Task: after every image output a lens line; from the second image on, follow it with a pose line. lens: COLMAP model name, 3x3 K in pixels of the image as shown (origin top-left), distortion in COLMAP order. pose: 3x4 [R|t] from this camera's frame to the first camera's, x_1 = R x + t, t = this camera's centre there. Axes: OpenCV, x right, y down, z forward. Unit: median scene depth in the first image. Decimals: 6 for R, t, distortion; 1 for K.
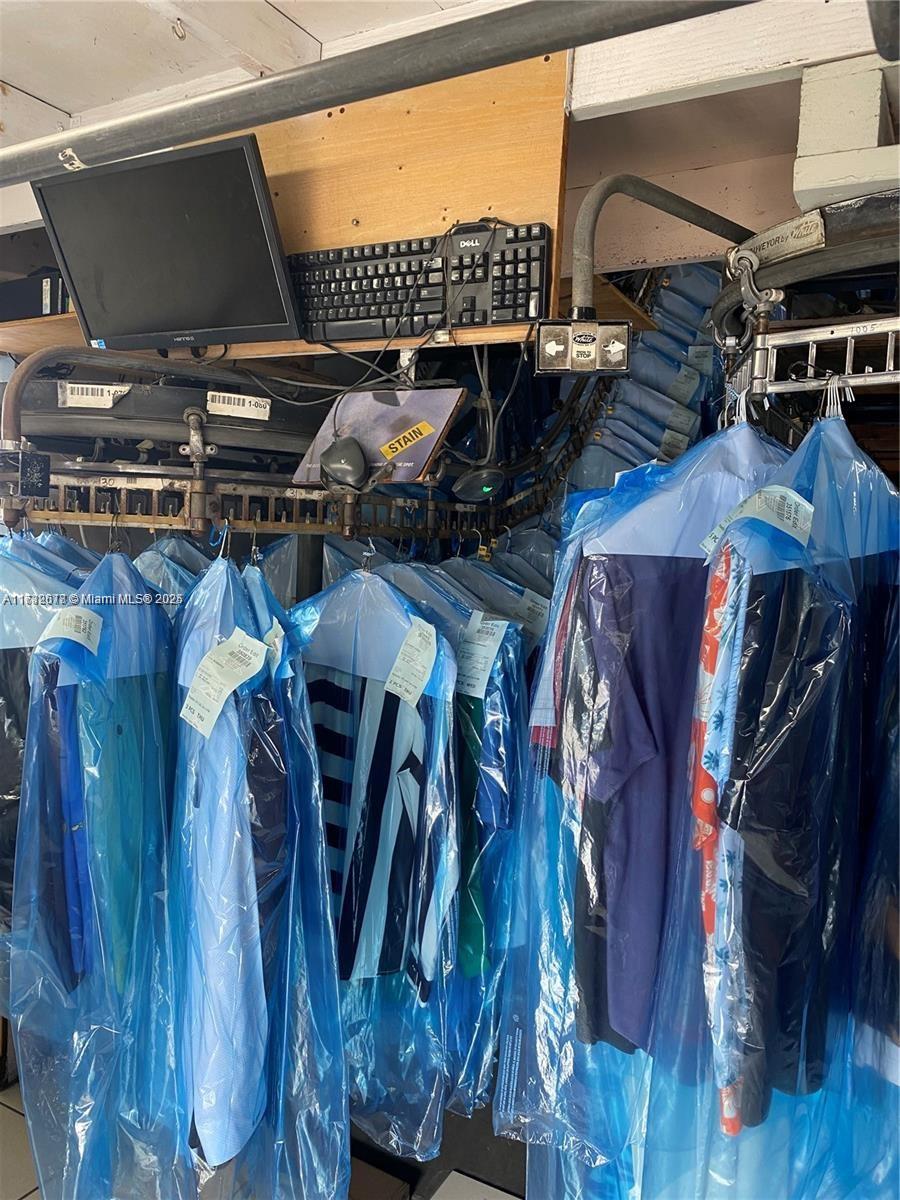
lens RADIAL K [[887.2, 0, 458.4], [0, 887.2, 594.3], [0, 0, 1]] dist [0.043702, -0.085537]
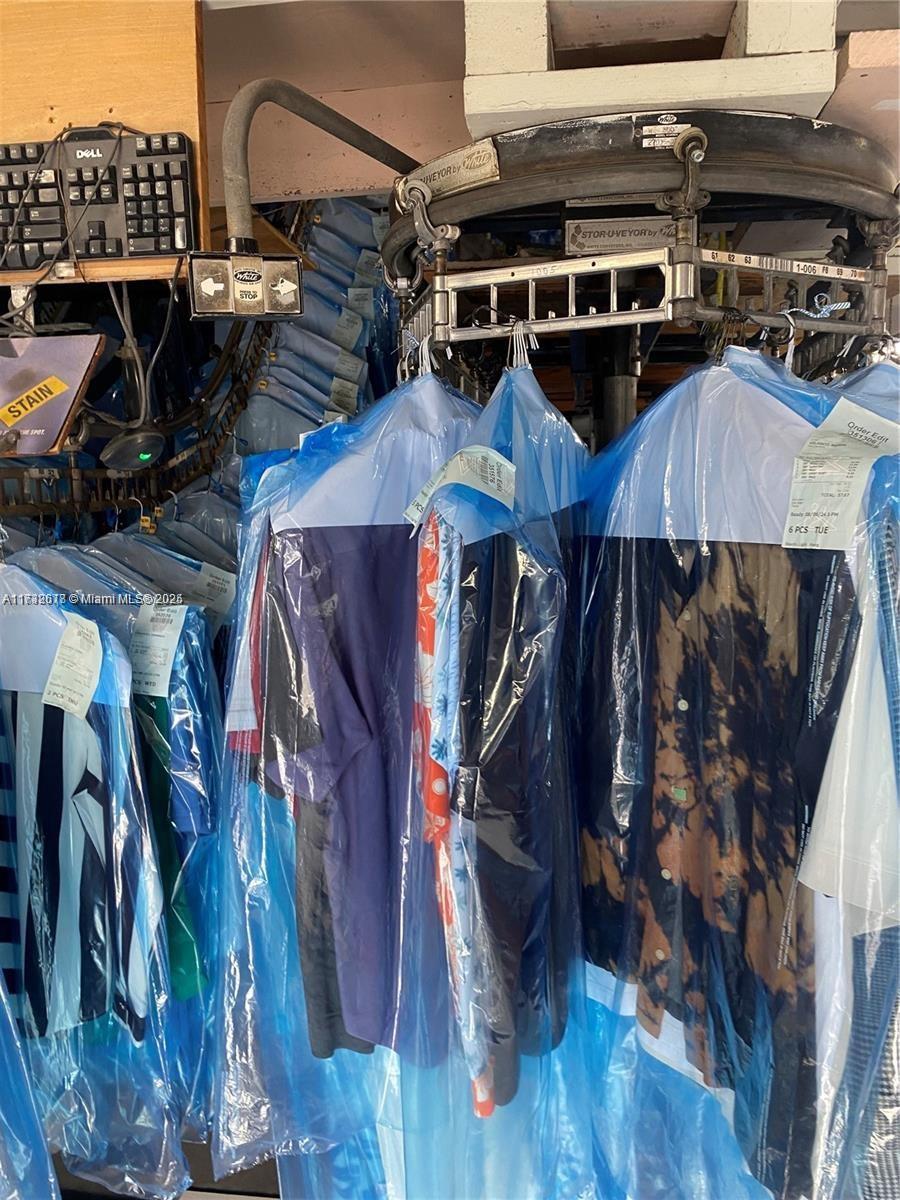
lens RADIAL K [[887.2, 0, 458.4], [0, 887.2, 594.3], [0, 0, 1]] dist [0.043702, -0.085537]
pose [[0.931479, -0.105879, 0.348047, 0.001213], [0.084921, 0.993563, 0.074976, -0.029696], [-0.353745, -0.040282, 0.934474, 0.112548]]
